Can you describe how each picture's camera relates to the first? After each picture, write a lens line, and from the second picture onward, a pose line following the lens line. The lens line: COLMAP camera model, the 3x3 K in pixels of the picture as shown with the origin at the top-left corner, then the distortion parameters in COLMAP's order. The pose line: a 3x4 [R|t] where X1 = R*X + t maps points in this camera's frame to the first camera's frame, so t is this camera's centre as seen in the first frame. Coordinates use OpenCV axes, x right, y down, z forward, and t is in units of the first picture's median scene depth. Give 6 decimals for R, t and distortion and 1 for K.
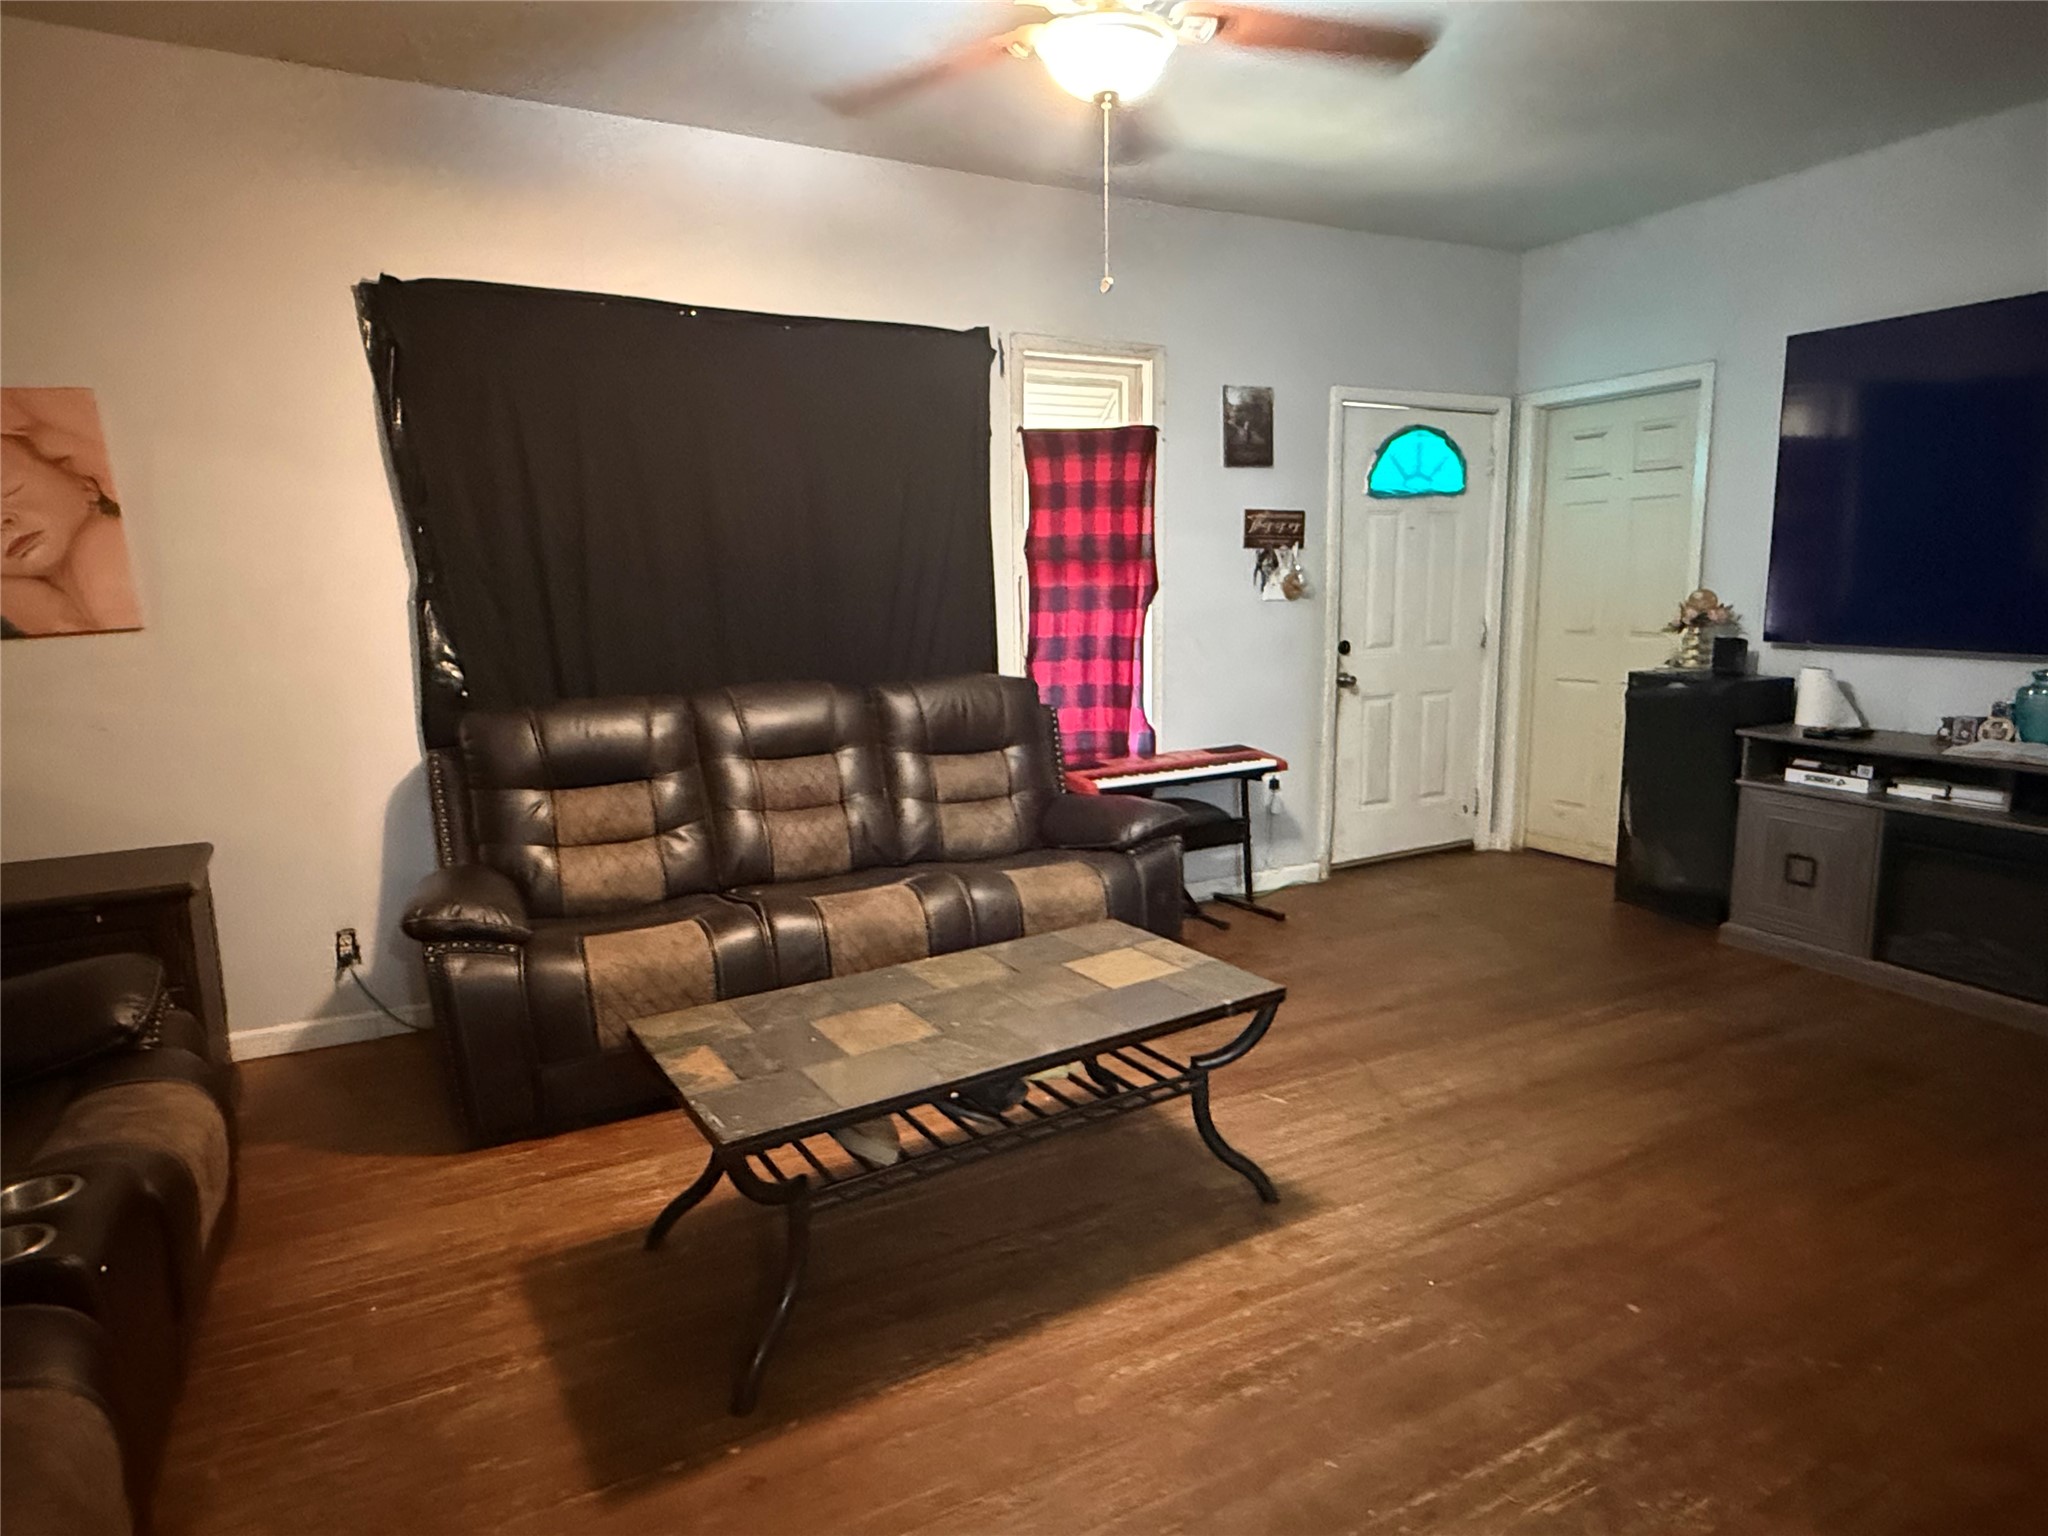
lens RADIAL K [[1187.3, 0, 1024.0], [0, 1187.3, 768.0], [0, 0, 1]] dist [-0.001533, 0.001724]
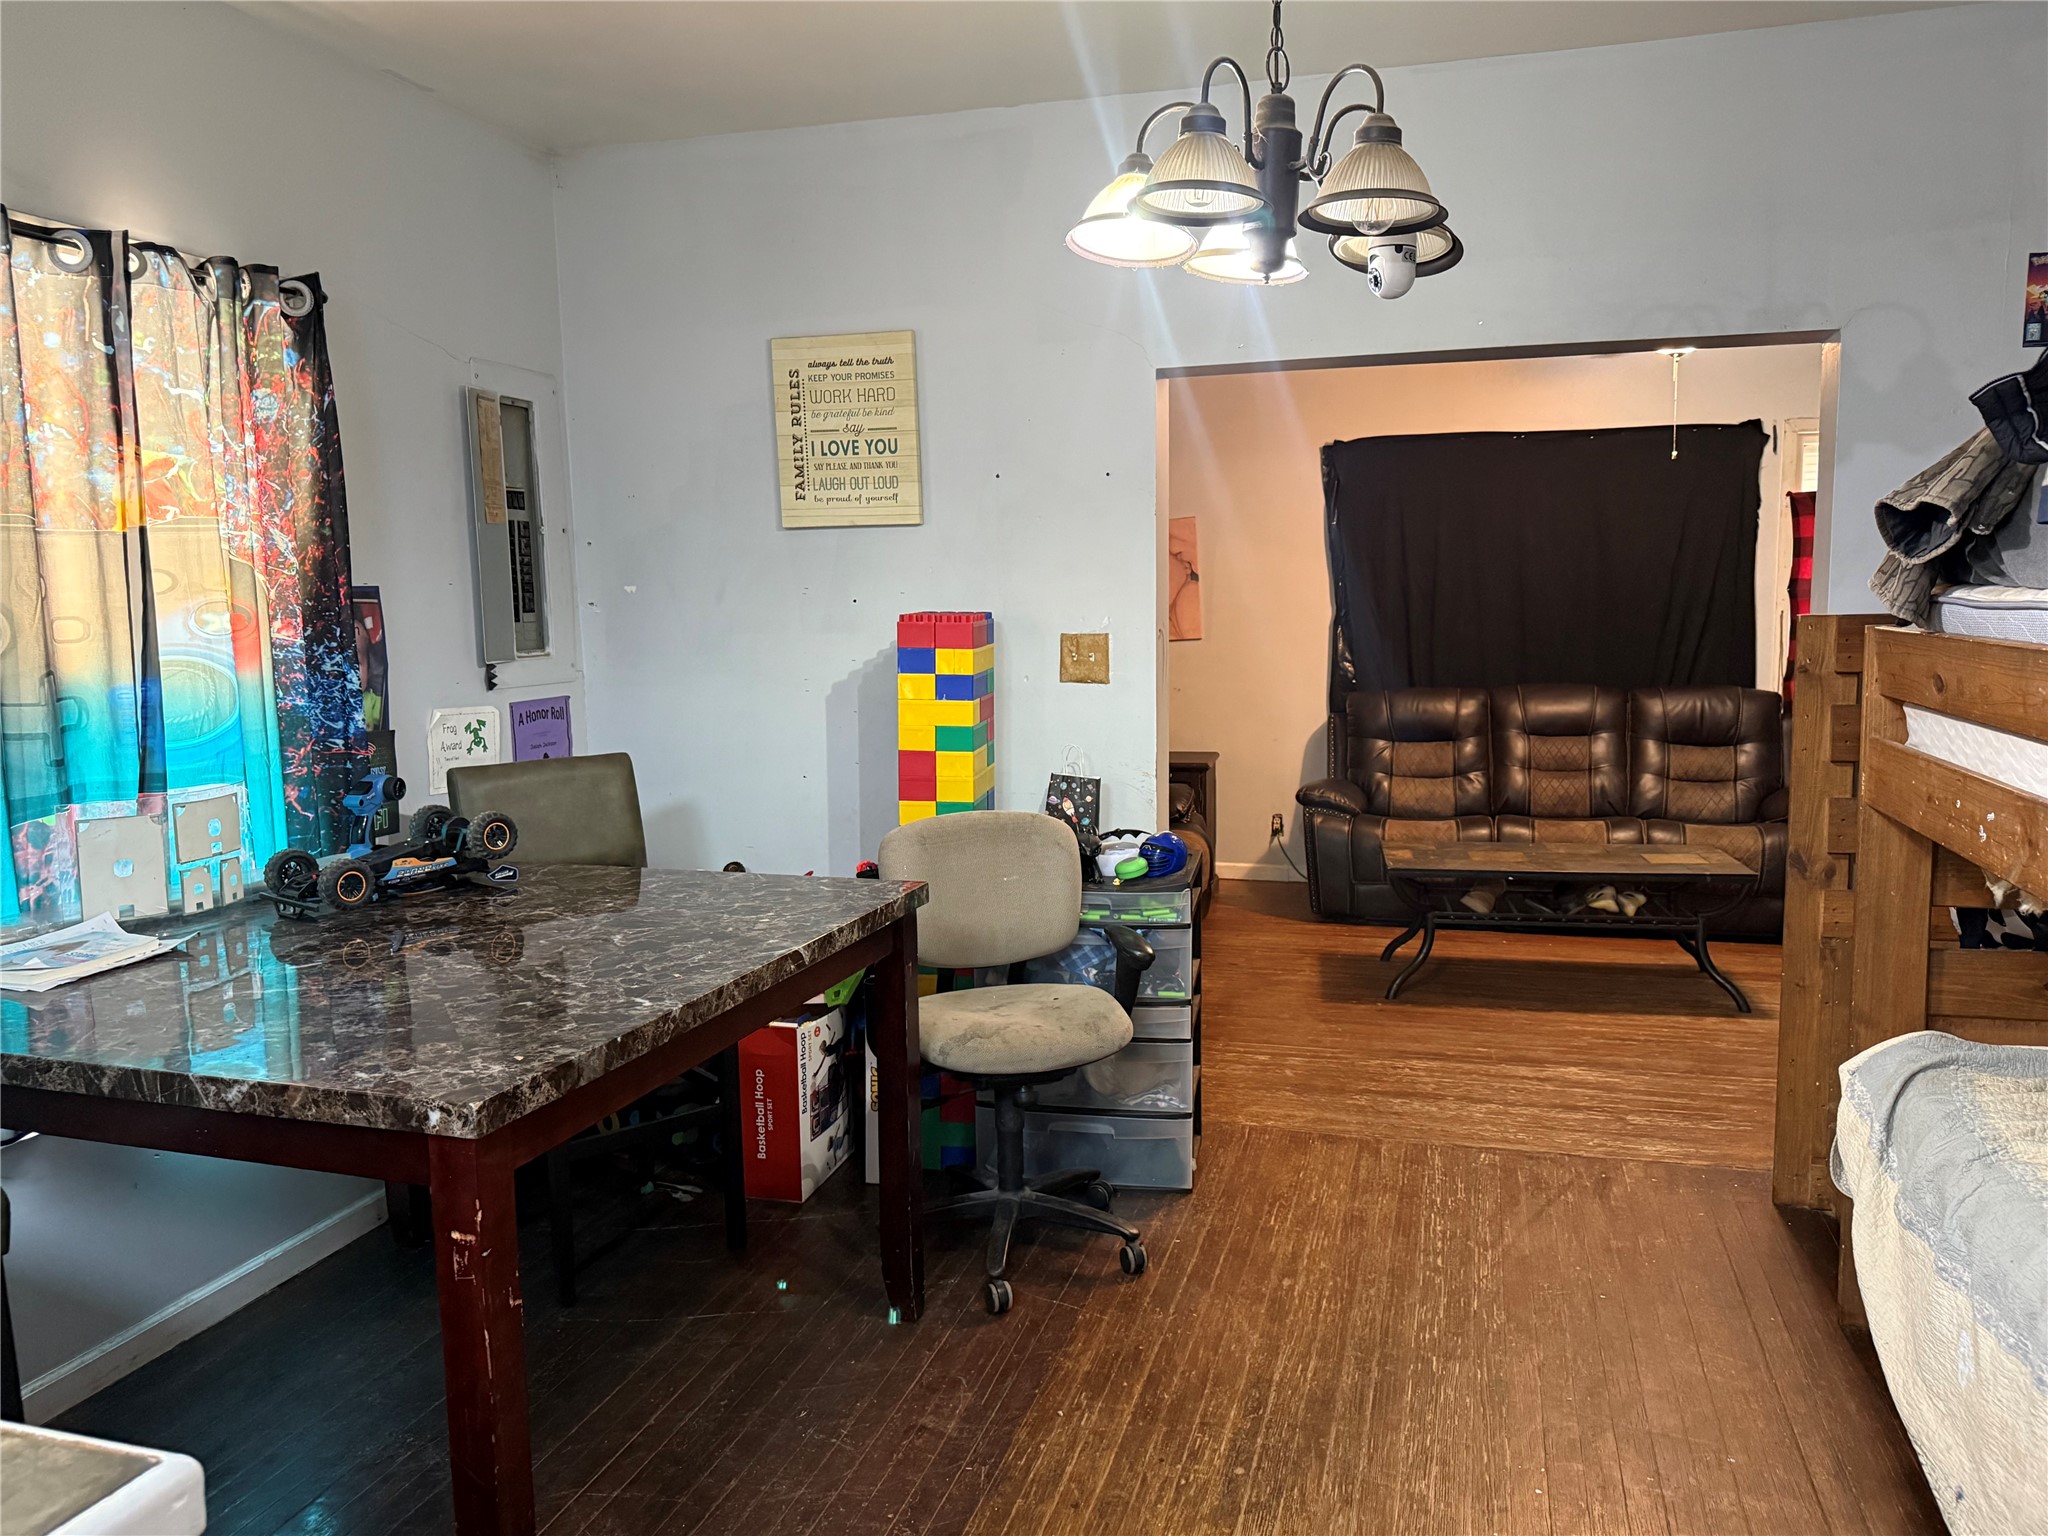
lens RADIAL K [[1484.1, 0, 1024.0], [0, 1484.1, 768.0], [0, 0, 1]] dist [0.084322, -0.000979]
pose [[0.733615, 0.082663, -0.674519, 0.612448], [-0.106944, 0.994250, 0.005533, 0.096746], [0.671097, 0.068077, 0.738237, -0.850989]]
